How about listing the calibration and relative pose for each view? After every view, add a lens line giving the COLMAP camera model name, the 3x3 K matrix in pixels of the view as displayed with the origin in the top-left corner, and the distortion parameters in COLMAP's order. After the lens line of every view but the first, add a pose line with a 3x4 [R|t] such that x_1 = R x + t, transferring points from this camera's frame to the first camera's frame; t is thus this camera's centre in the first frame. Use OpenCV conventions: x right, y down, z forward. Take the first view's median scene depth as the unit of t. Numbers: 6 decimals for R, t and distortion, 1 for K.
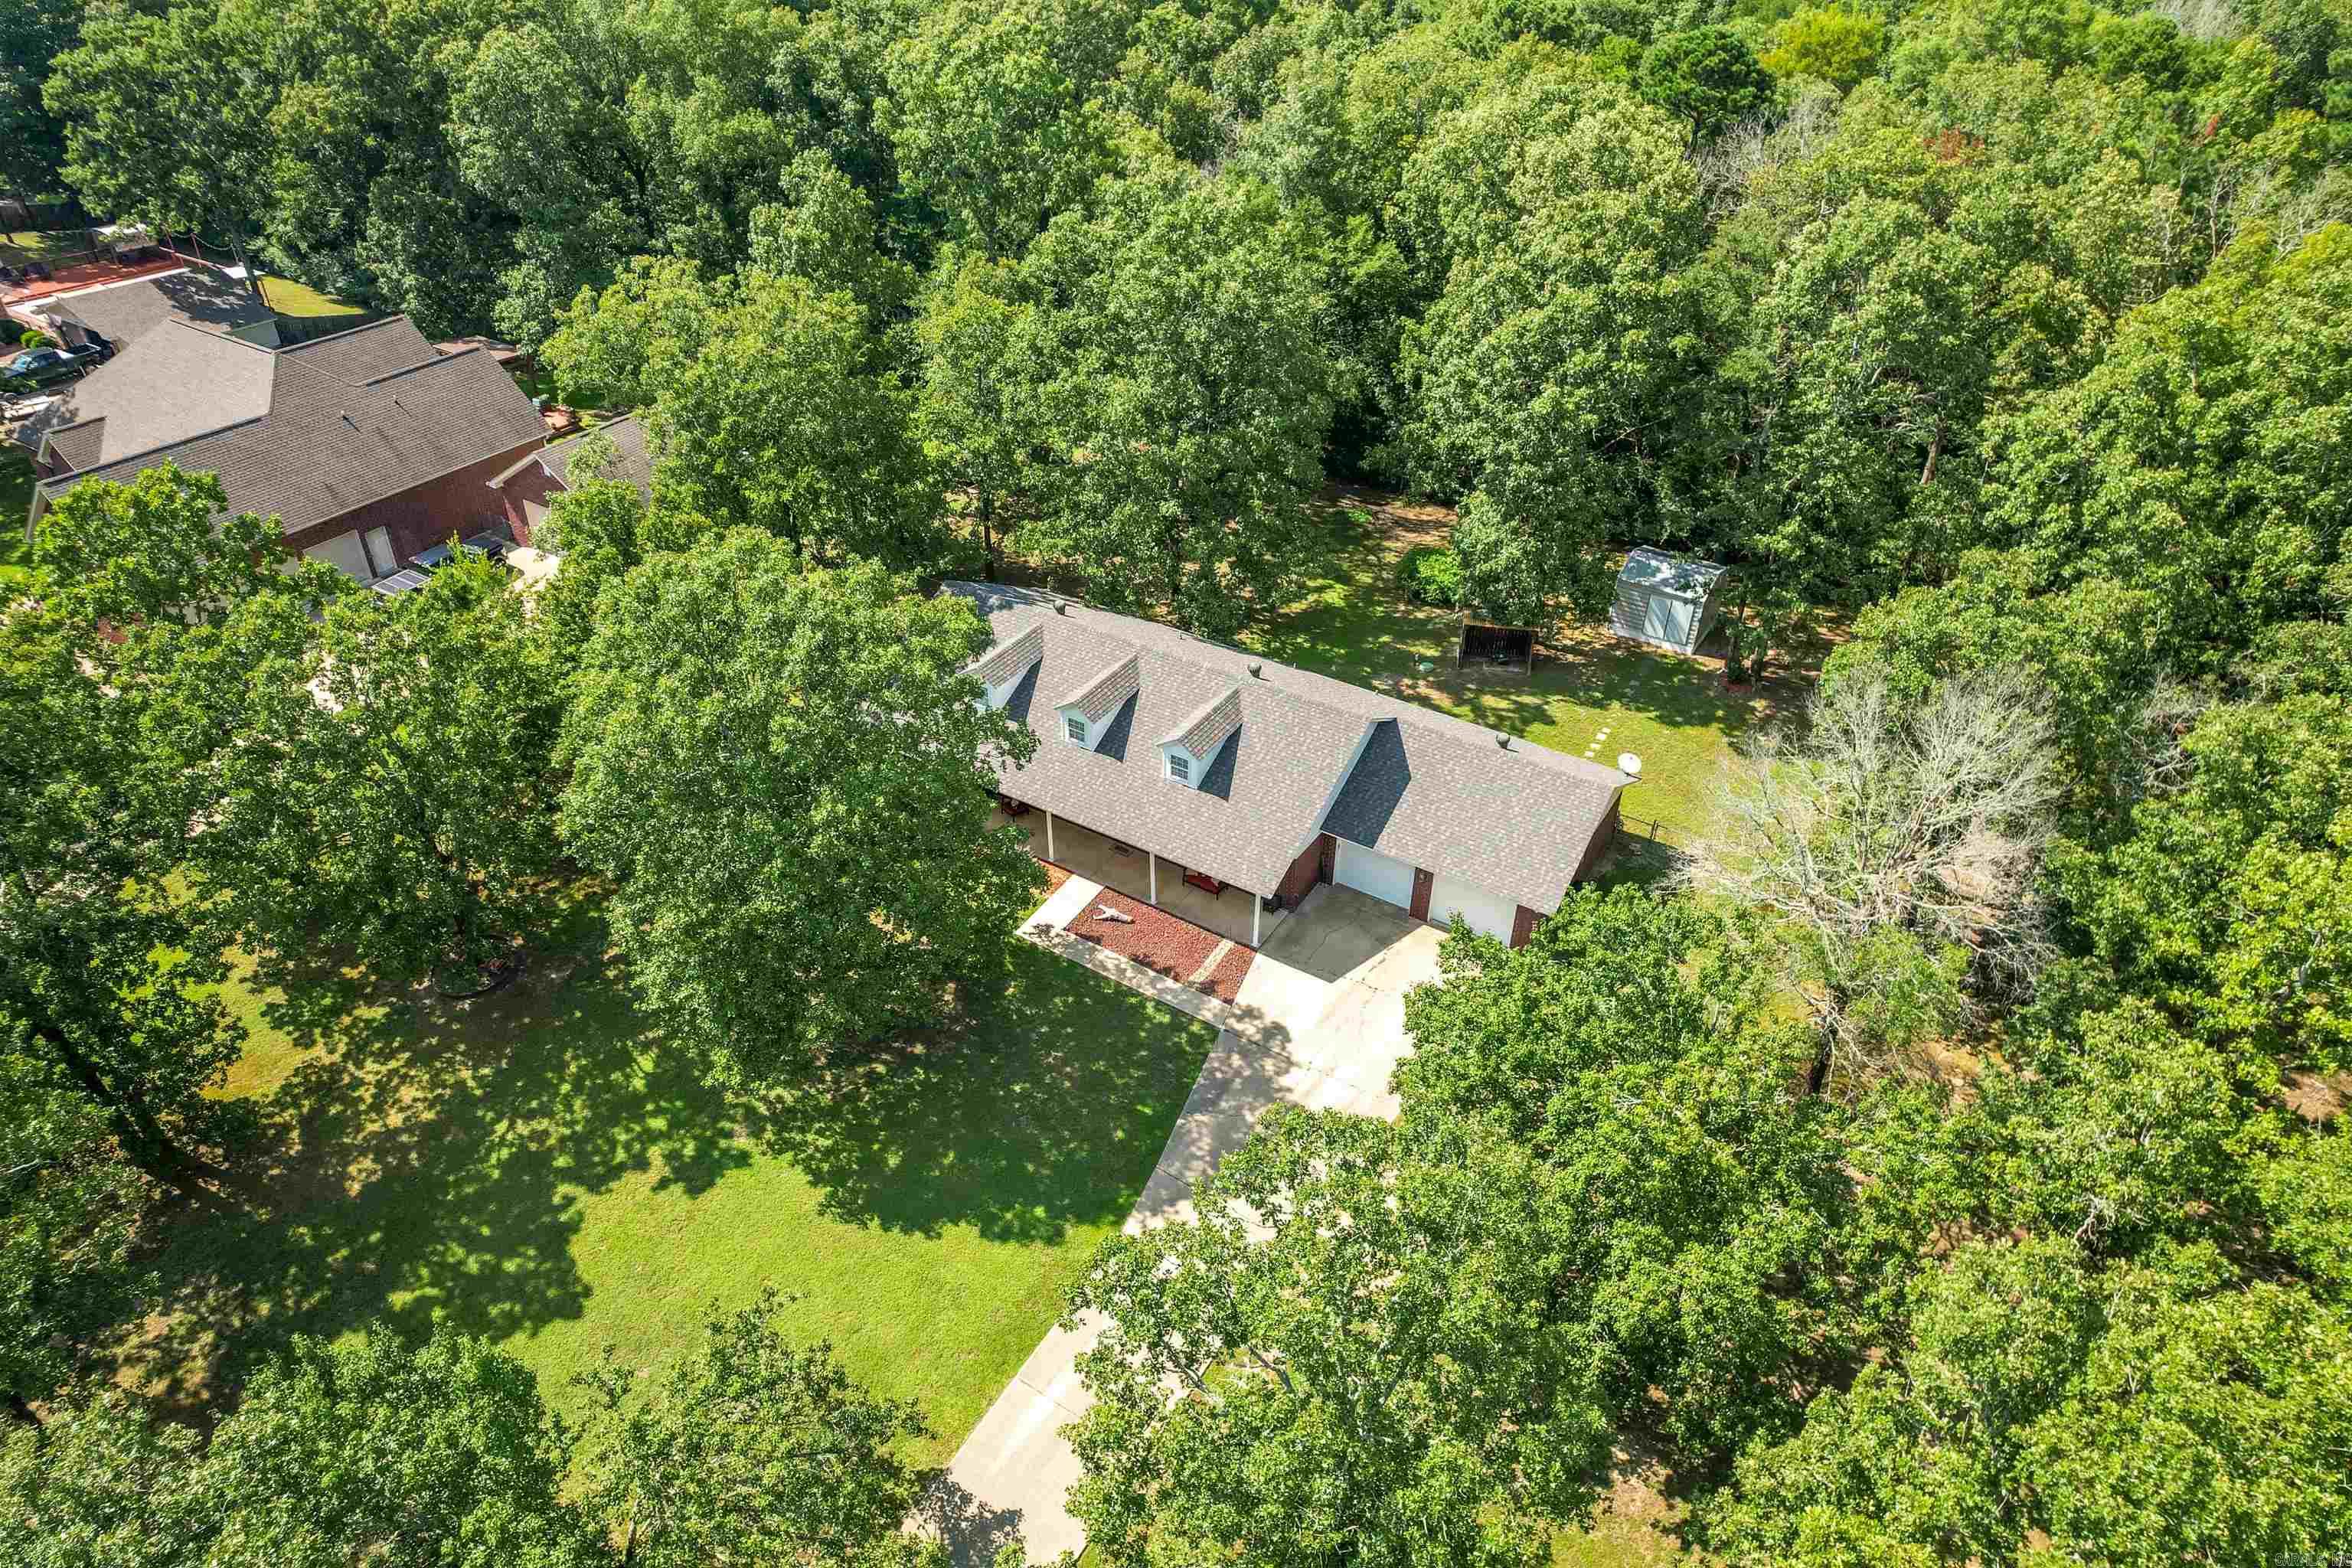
lens RADIAL K [[1499.7, 0, 1176.0], [0, 1499.7, 784.0], [0, 0, 1]] dist [-0.074000, 0.055144]
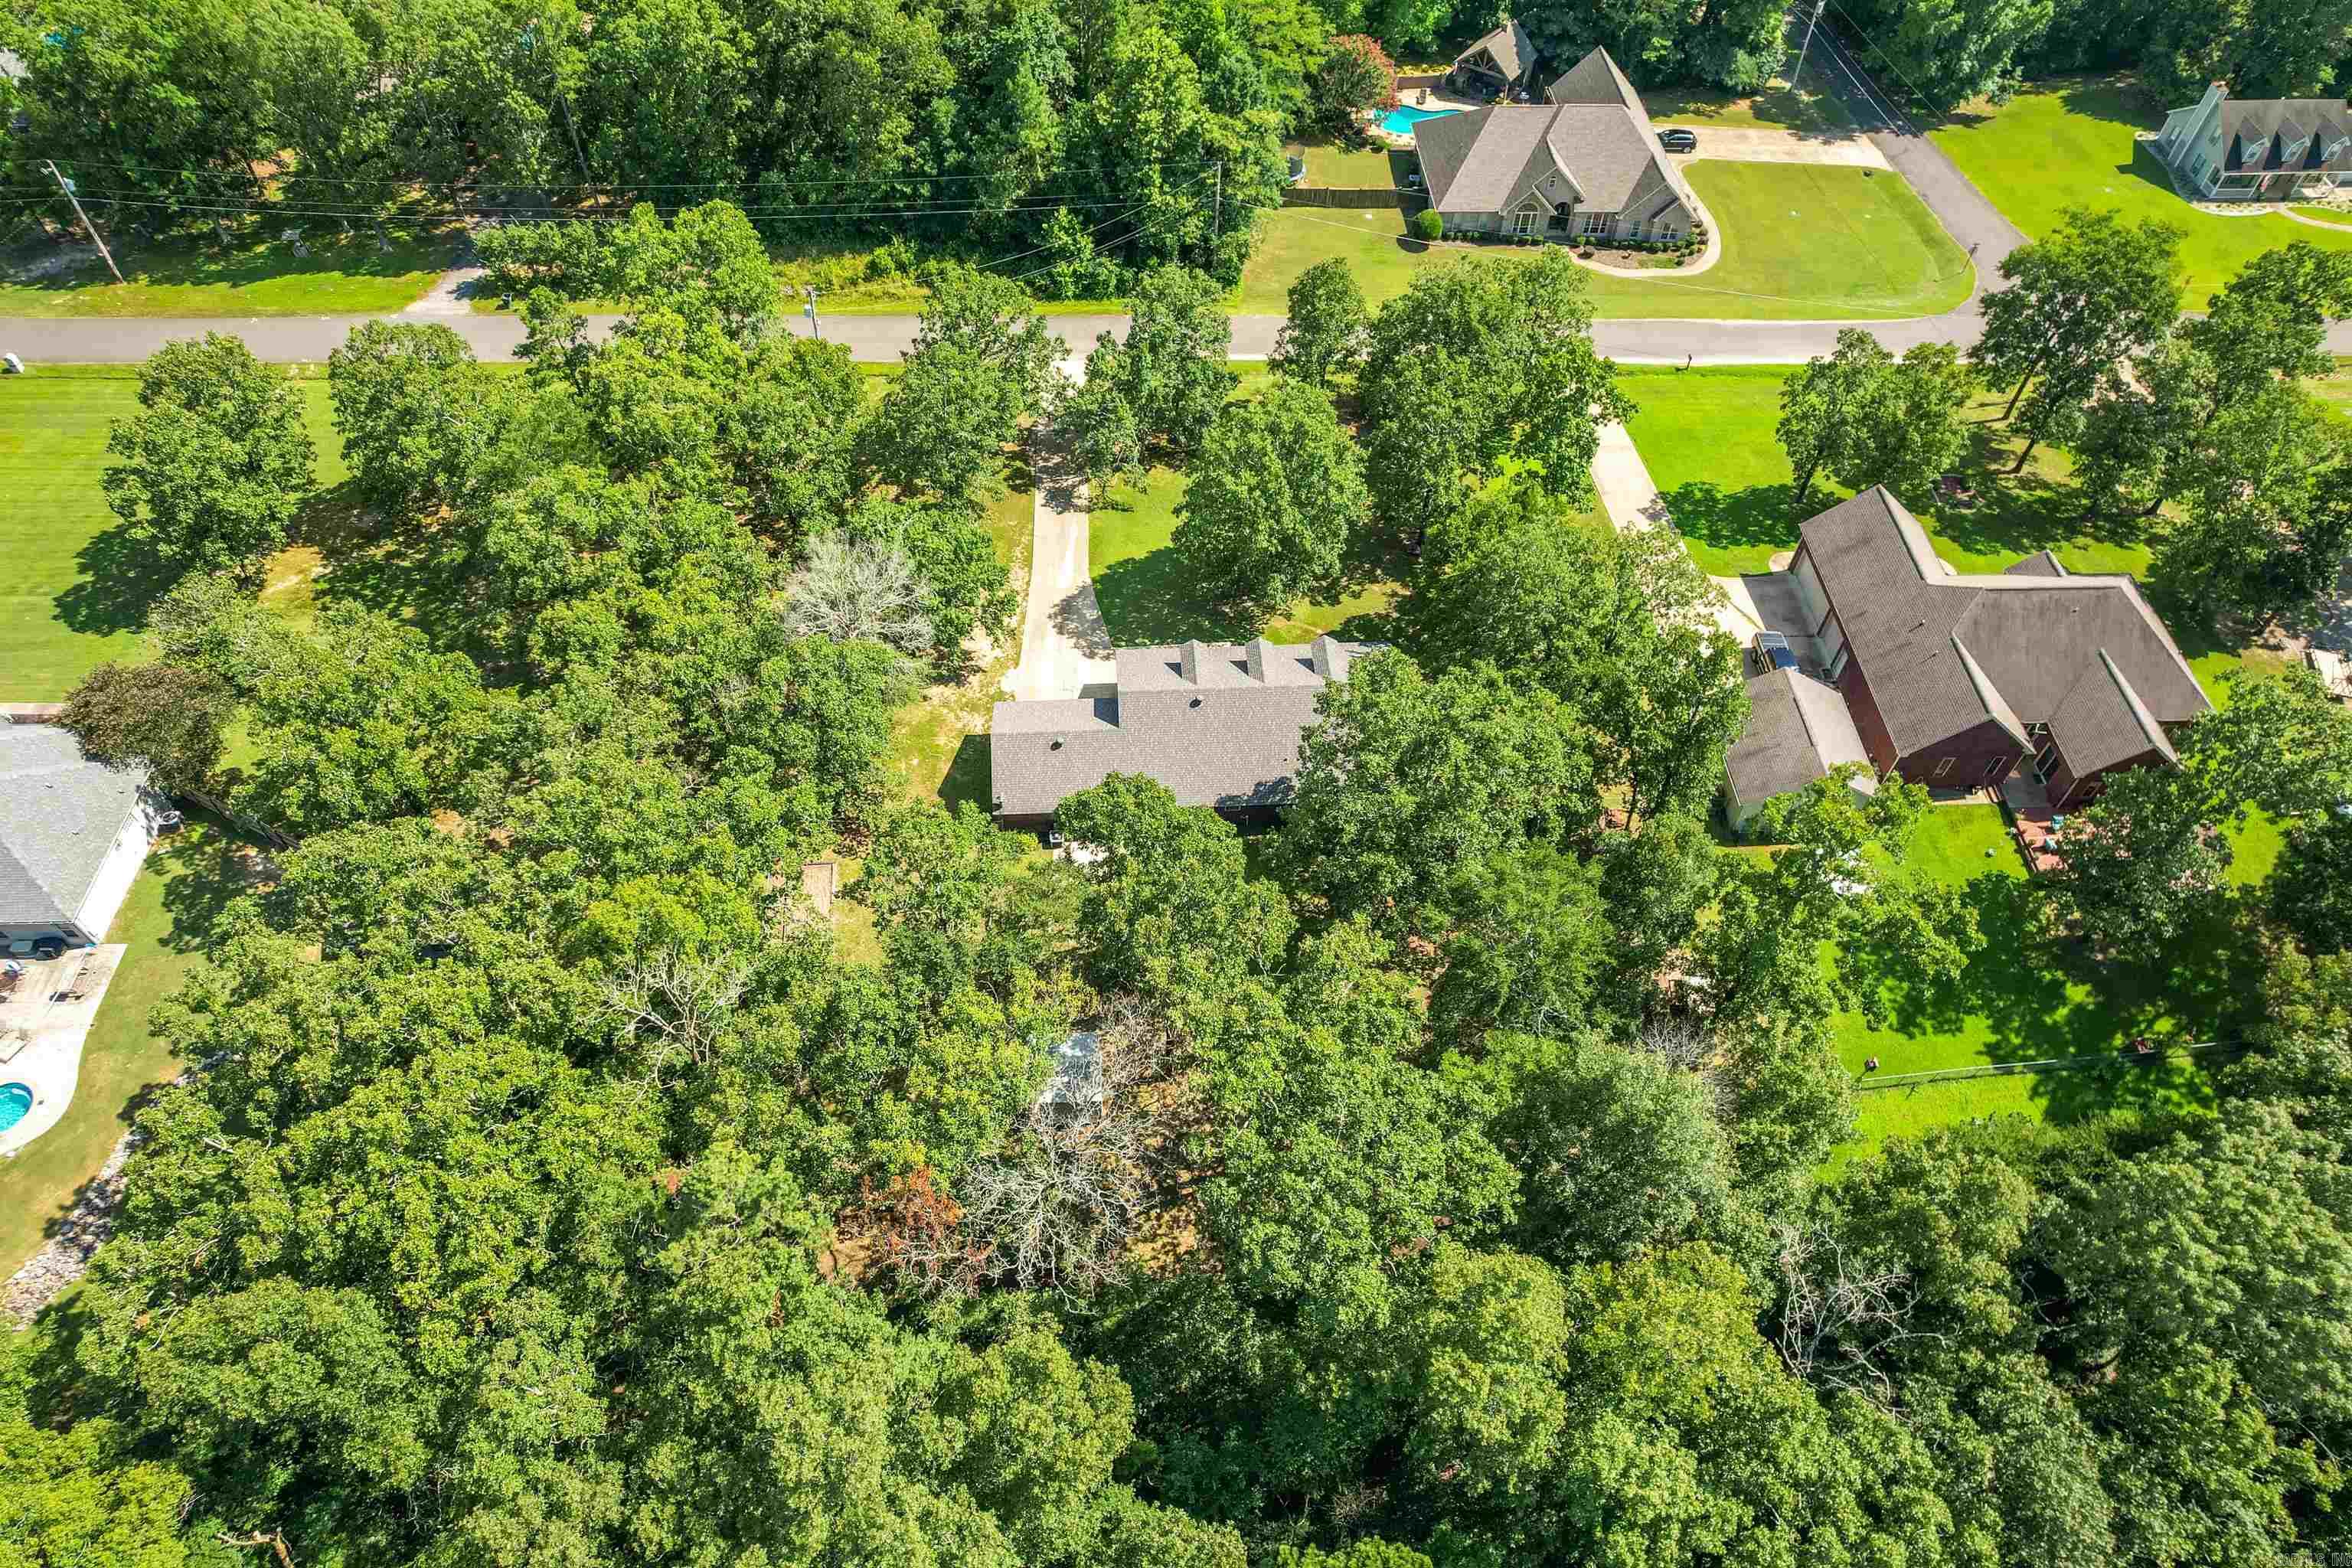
lens RADIAL K [[1499.7, 0, 1176.0], [0, 1499.7, 784.0], [0, 0, 1]] dist [-0.074000, 0.055144]
pose [[-0.811770, 0.444170, -0.379134, 0.743049], [-0.354108, 0.141862, 0.924382, -1.586929], [0.464368, 0.884640, 0.042125, 0.954057]]
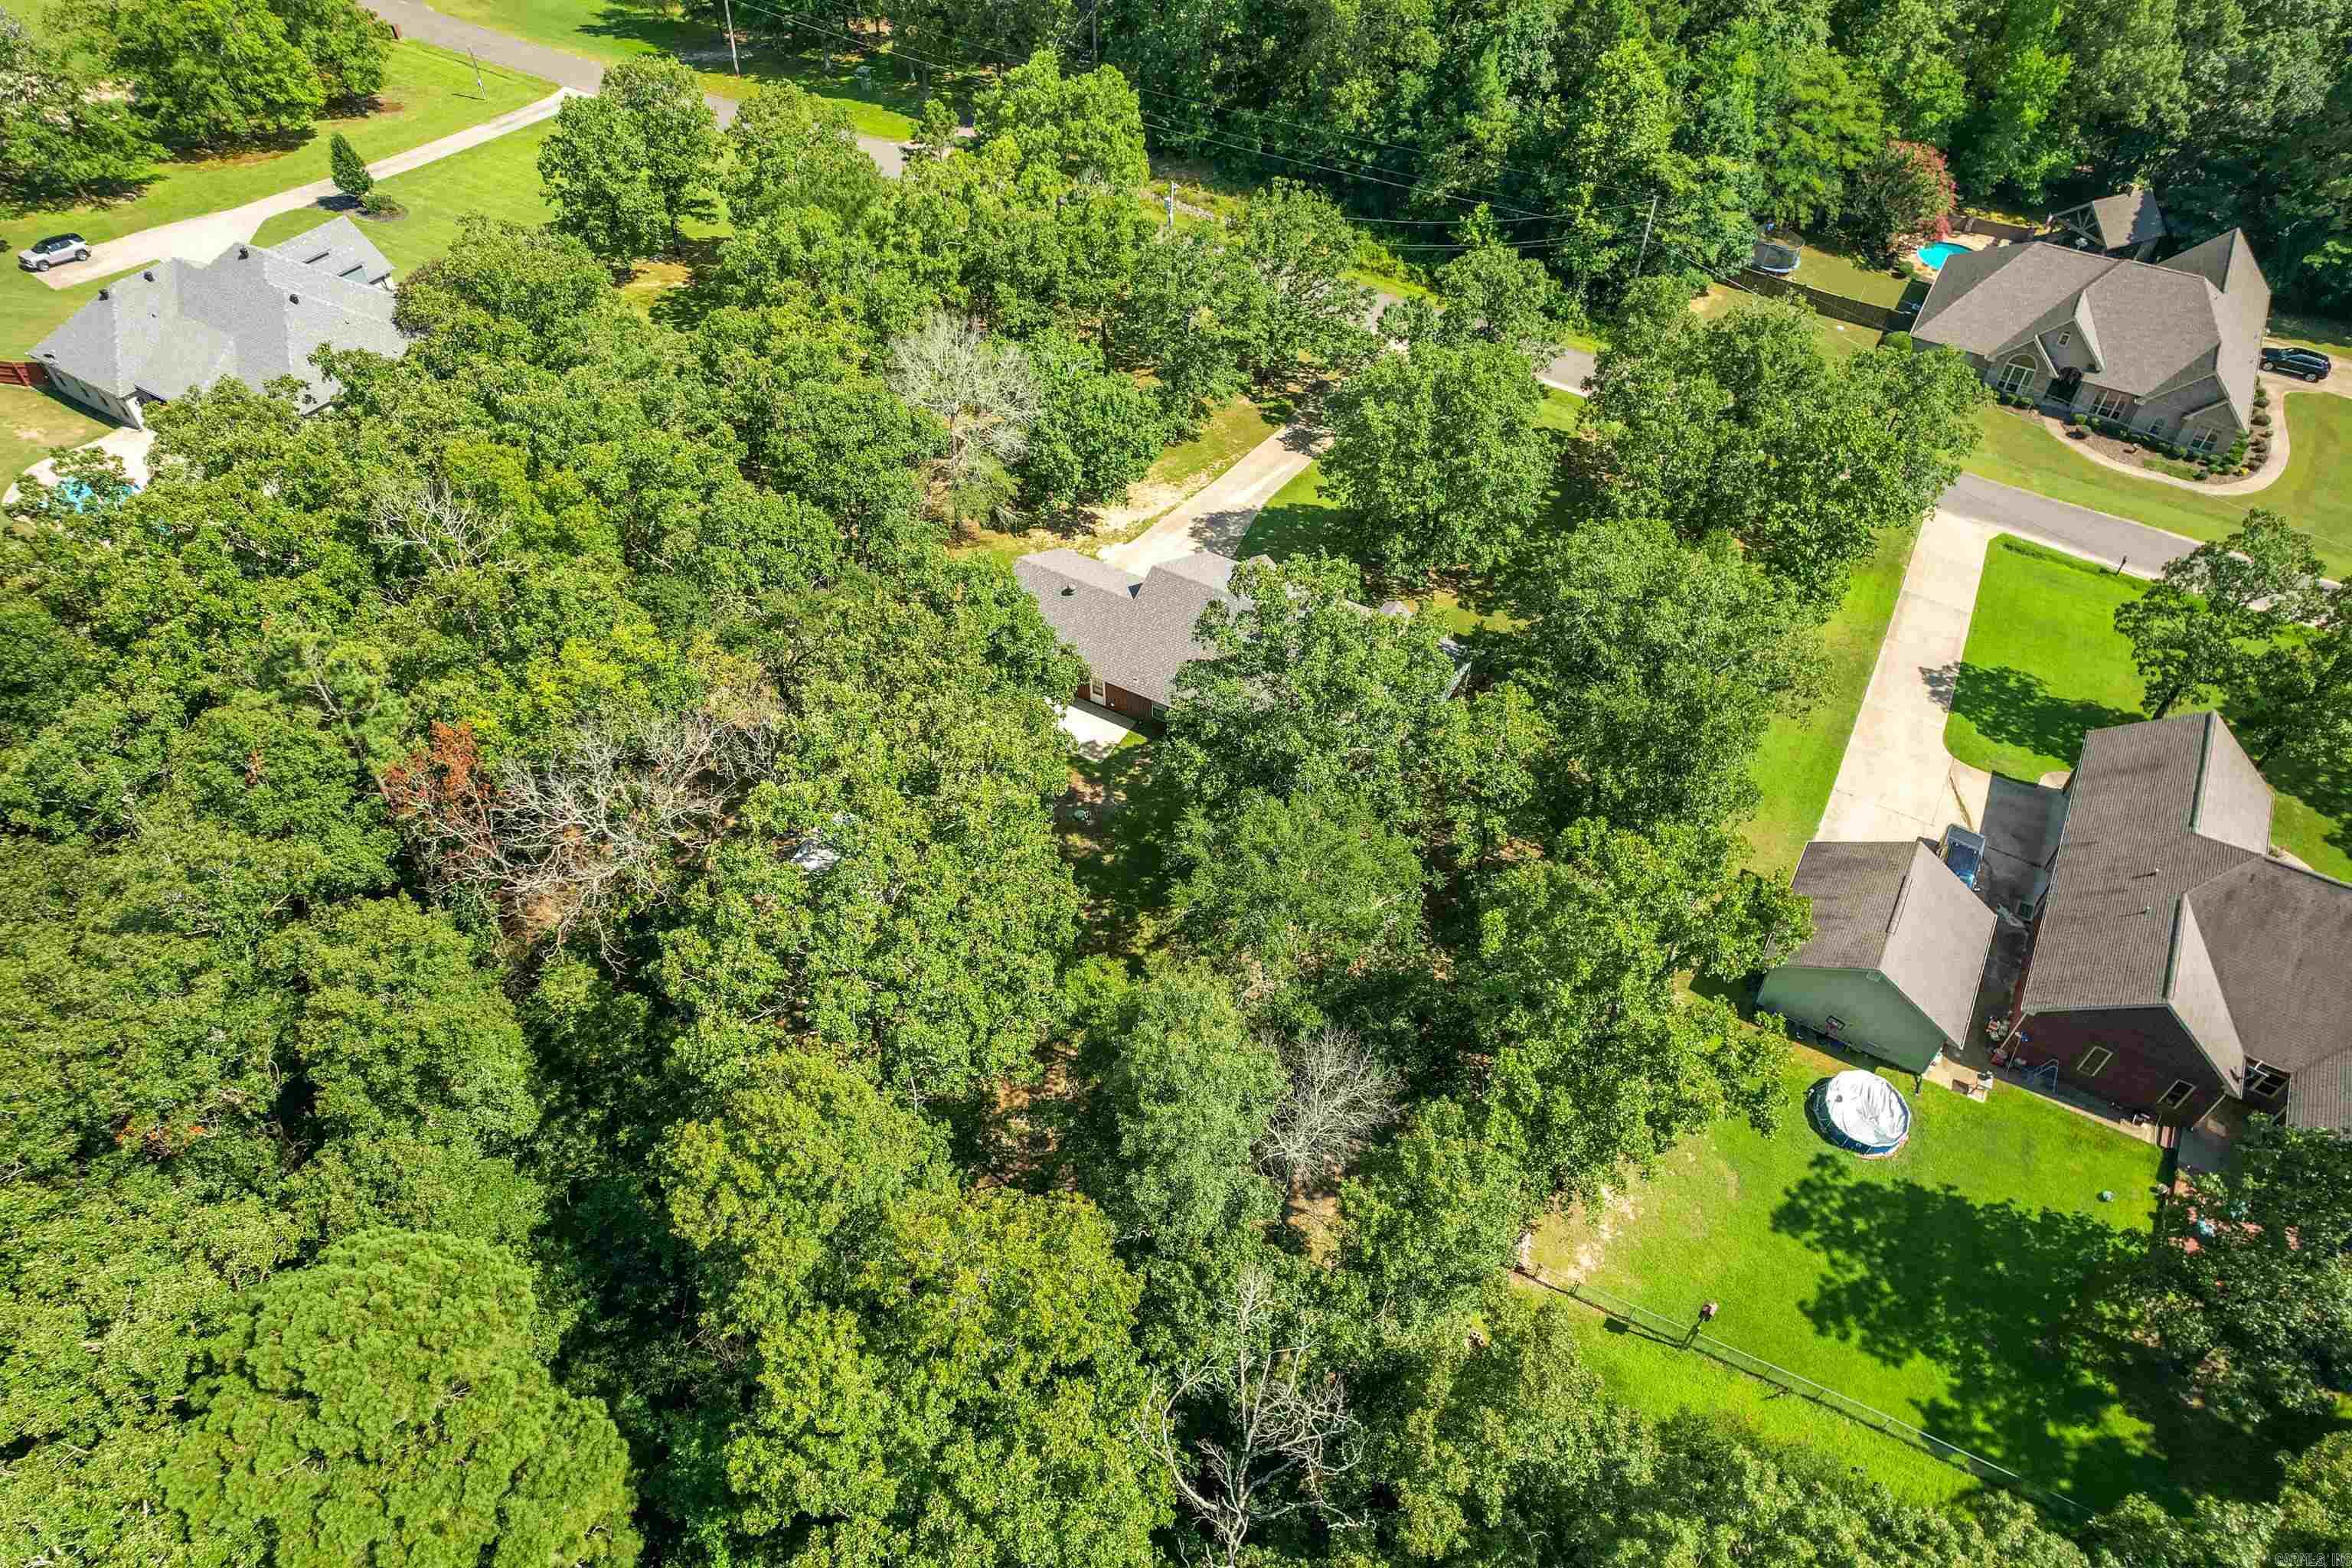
lens RADIAL K [[1507.0, 0, 1176.0], [0, 1507.0, 784.0], [0, 0, 1]] dist [-0.077493, 0.071717]
pose [[-0.998705, 0.018029, -0.047571, 0.173383], [-0.044078, 0.160210, 0.986098, -1.528904], [0.025399, 0.986918, -0.159208, 1.372162]]
